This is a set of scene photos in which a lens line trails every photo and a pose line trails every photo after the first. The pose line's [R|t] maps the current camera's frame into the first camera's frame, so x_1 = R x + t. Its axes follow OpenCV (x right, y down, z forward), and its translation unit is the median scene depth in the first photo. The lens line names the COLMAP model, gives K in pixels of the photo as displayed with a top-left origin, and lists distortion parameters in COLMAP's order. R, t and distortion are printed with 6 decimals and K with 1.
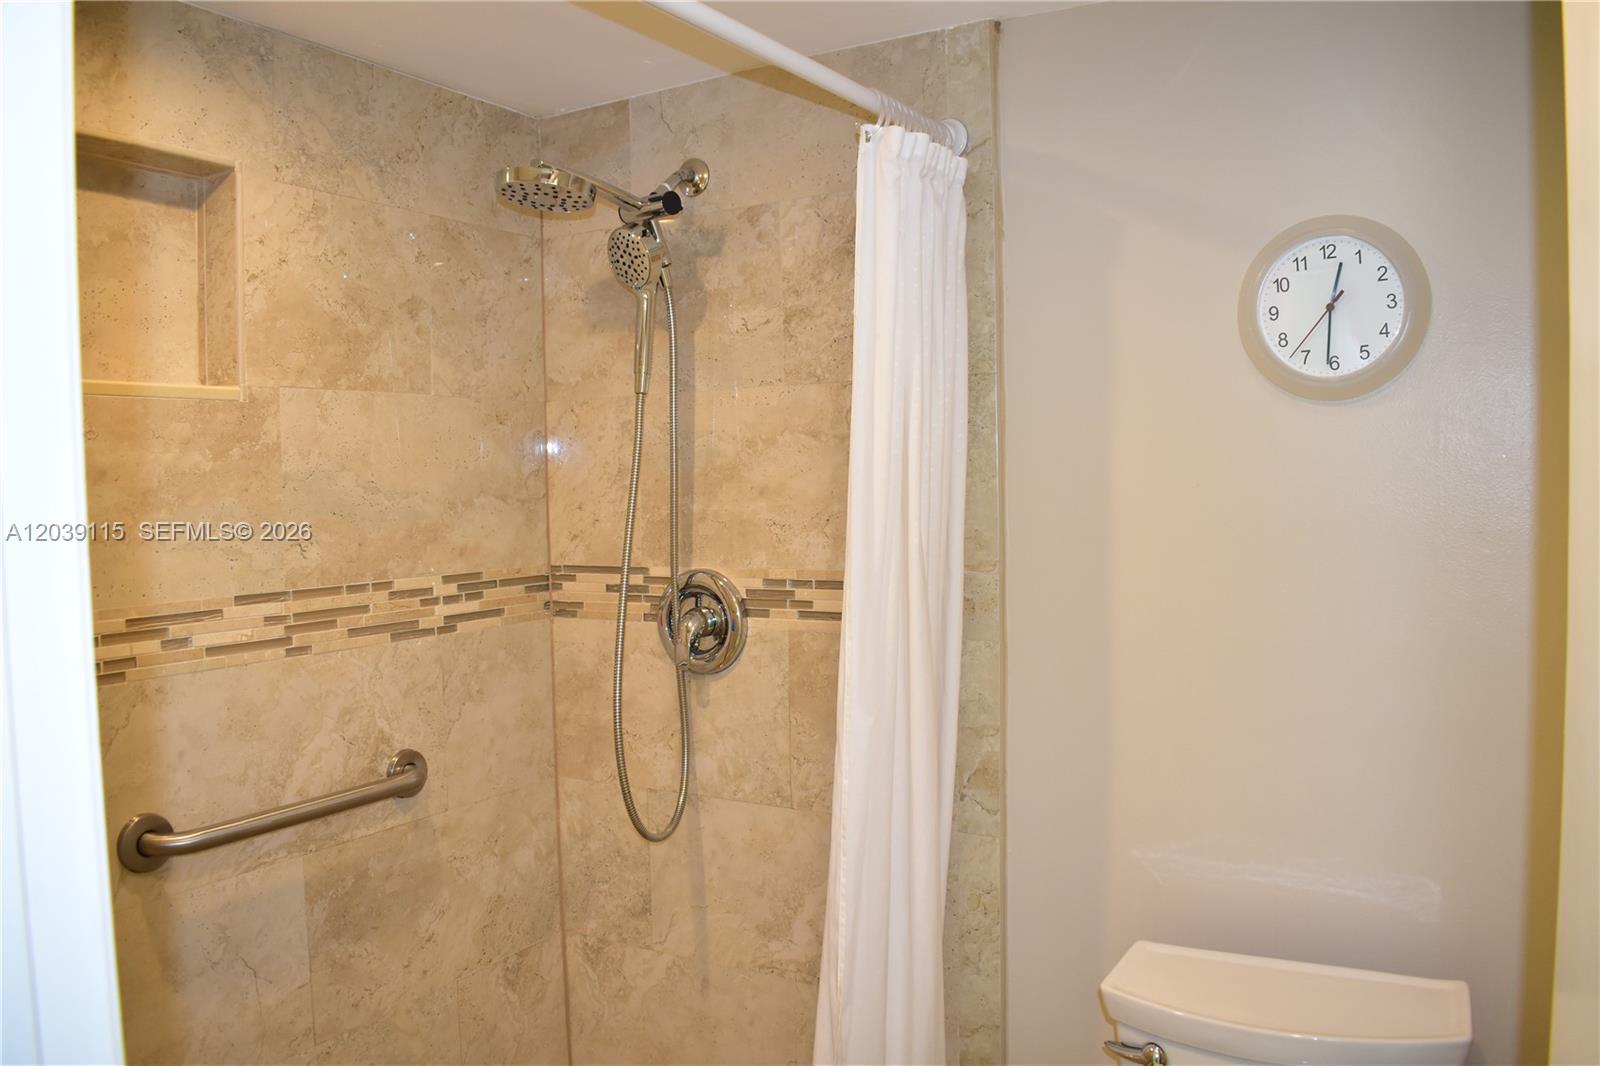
lens RADIAL K [[1248.5, 0, 798.9], [0, 1248.5, 535.9], [0, 0, 1]] dist [-0.098220, 0.018995]
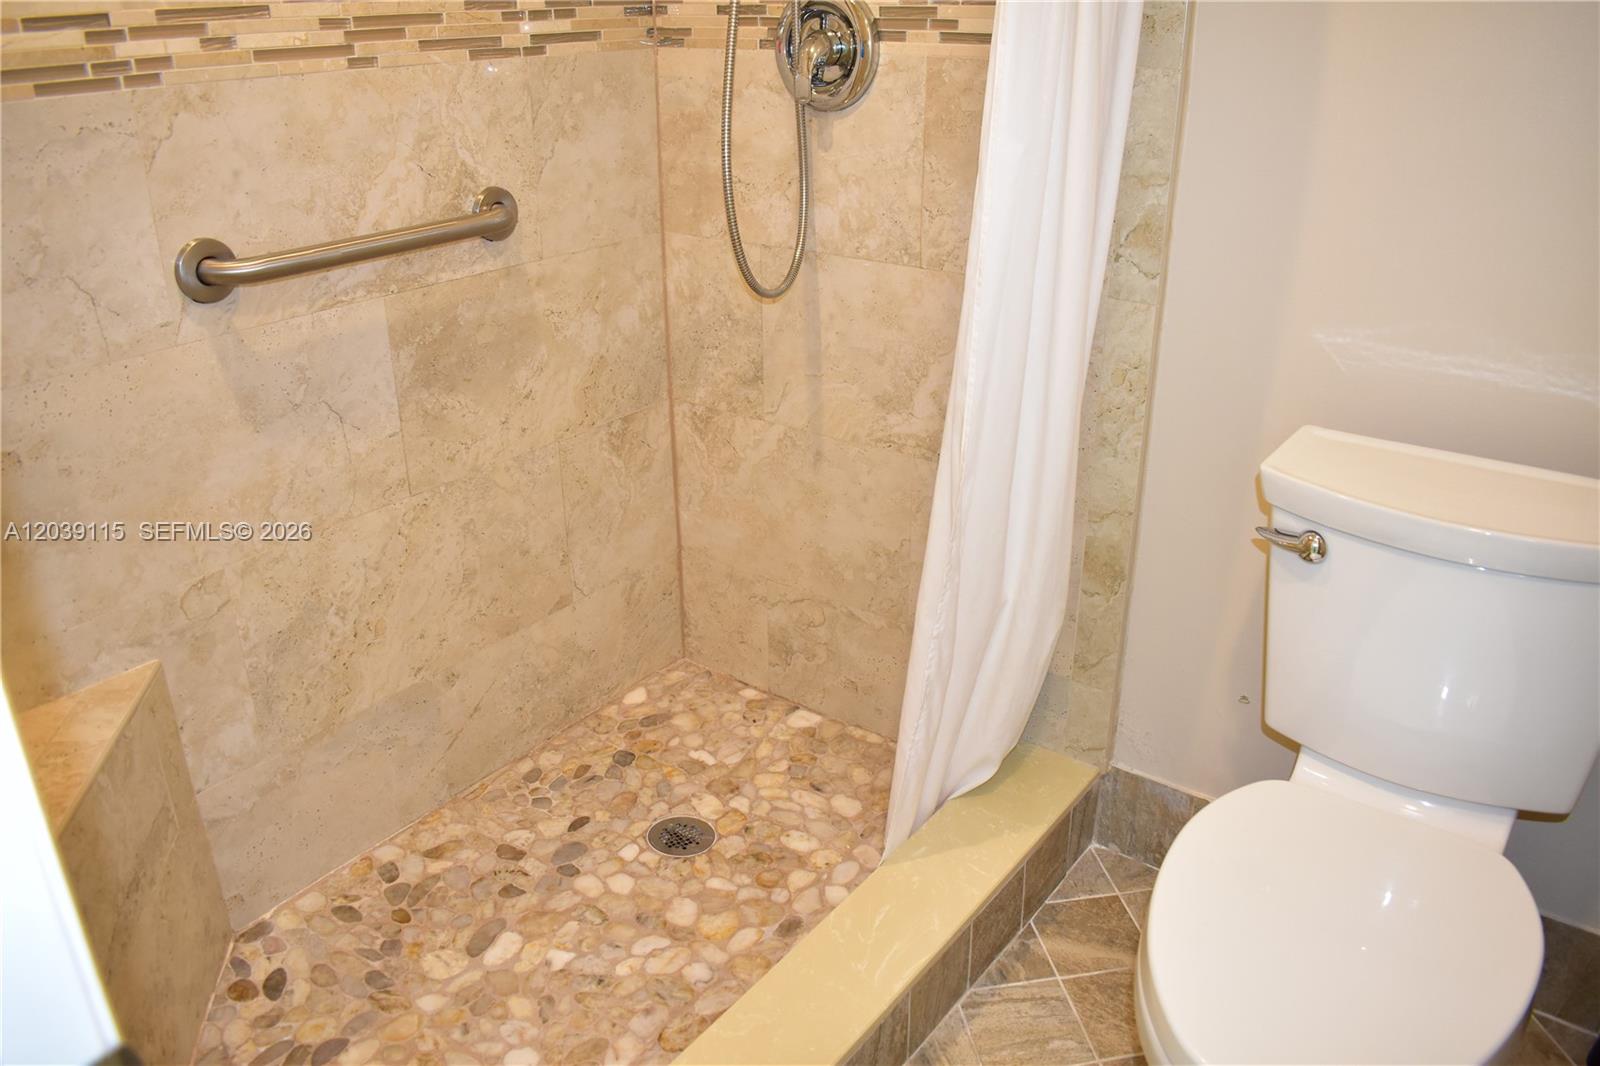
lens RADIAL K [[1248.5, 0, 798.9], [0, 1248.5, 534.4], [0, 0, 1]] dist [-0.098220, 0.018995]
pose [[0.994196, 0.058170, -0.090502, -0.000704], [-0.021095, 0.930295, 0.366206, 0.076788], [0.105495, -0.362171, 0.926122, 0.101505]]
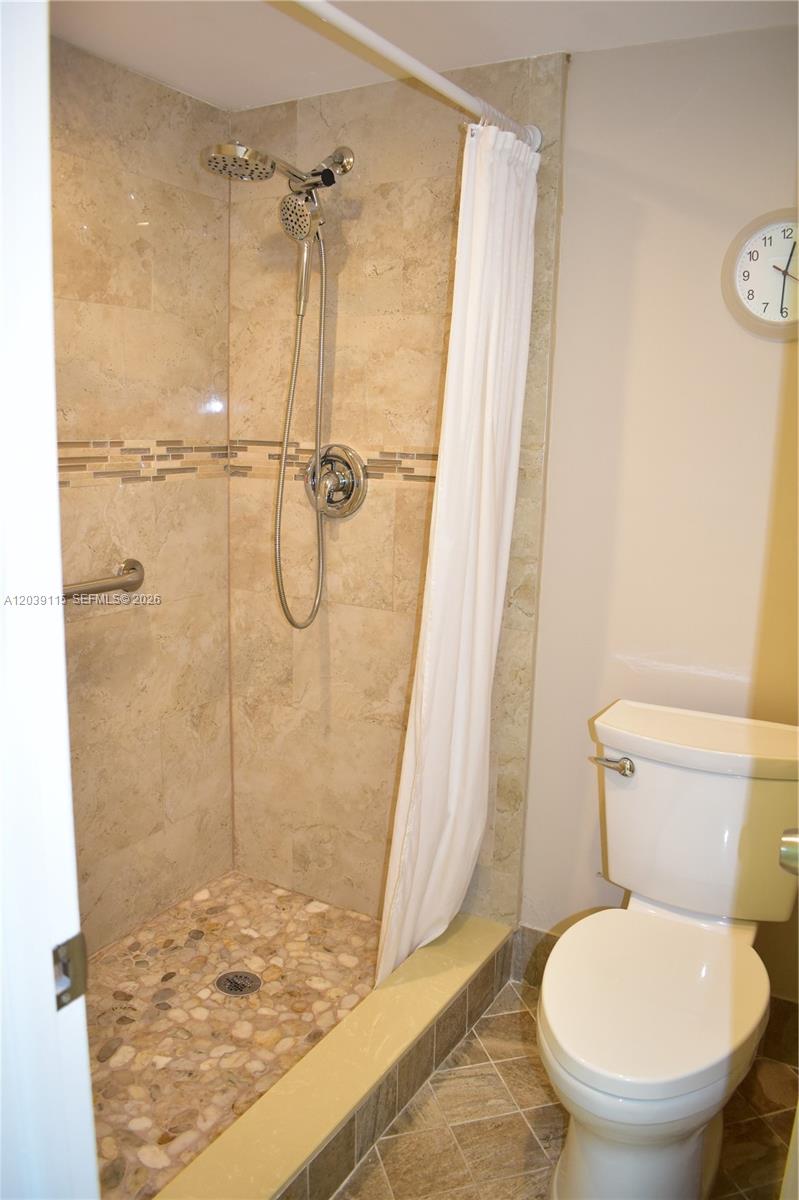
lens RADIAL K [[936.4, 0, 393.0], [0, 936.4, 607.7], [0, 0, 1]] dist [-0.098220, 0.018995]
pose [[0.998942, 0.043909, 0.013689, -0.021444], [-0.045473, 0.987521, 0.150782, 0.051426], [-0.006897, -0.151245, 0.988472, -0.098042]]
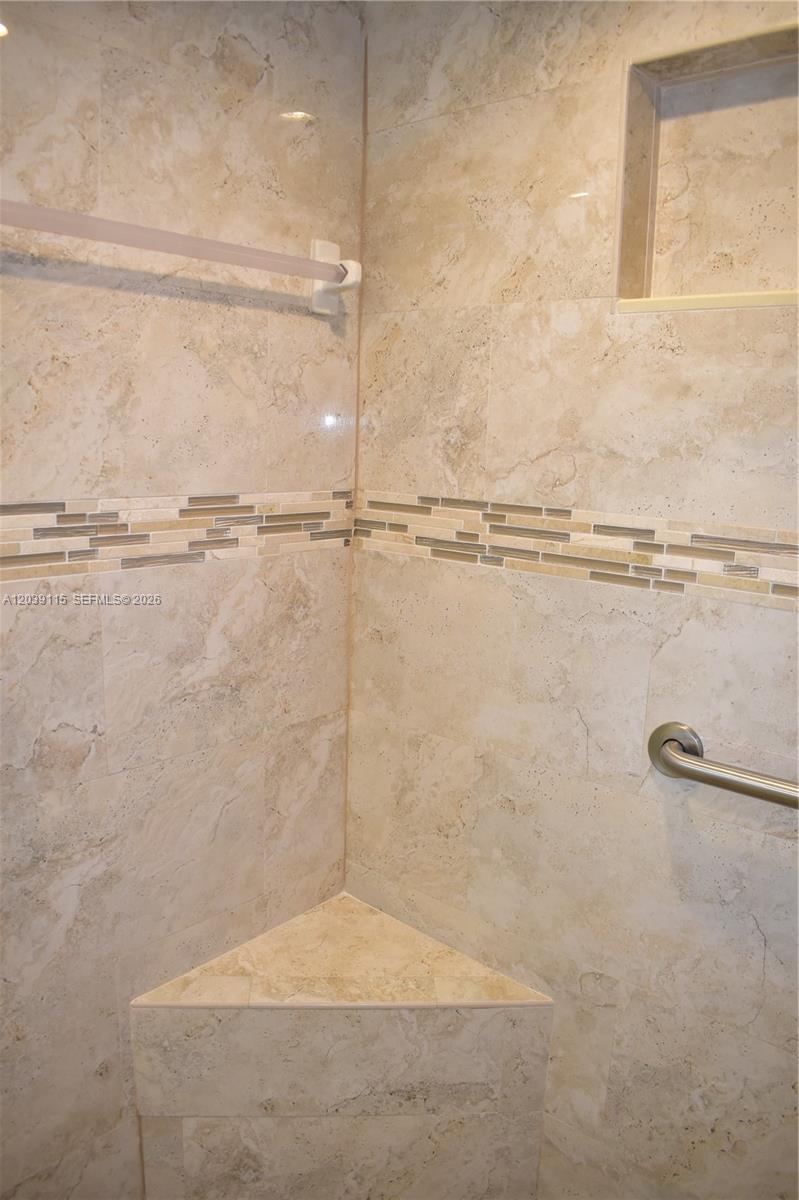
lens RADIAL K [[936.4, 0, 397.7], [0, 936.4, 602.9], [0, 0, 1]] dist [-0.098220, 0.018995]
pose [[-0.201109, 0.191344, -0.960699, 0.205618], [-0.072477, 0.975142, 0.209392, -0.016114], [0.976884, 0.111739, -0.182242, 0.734396]]
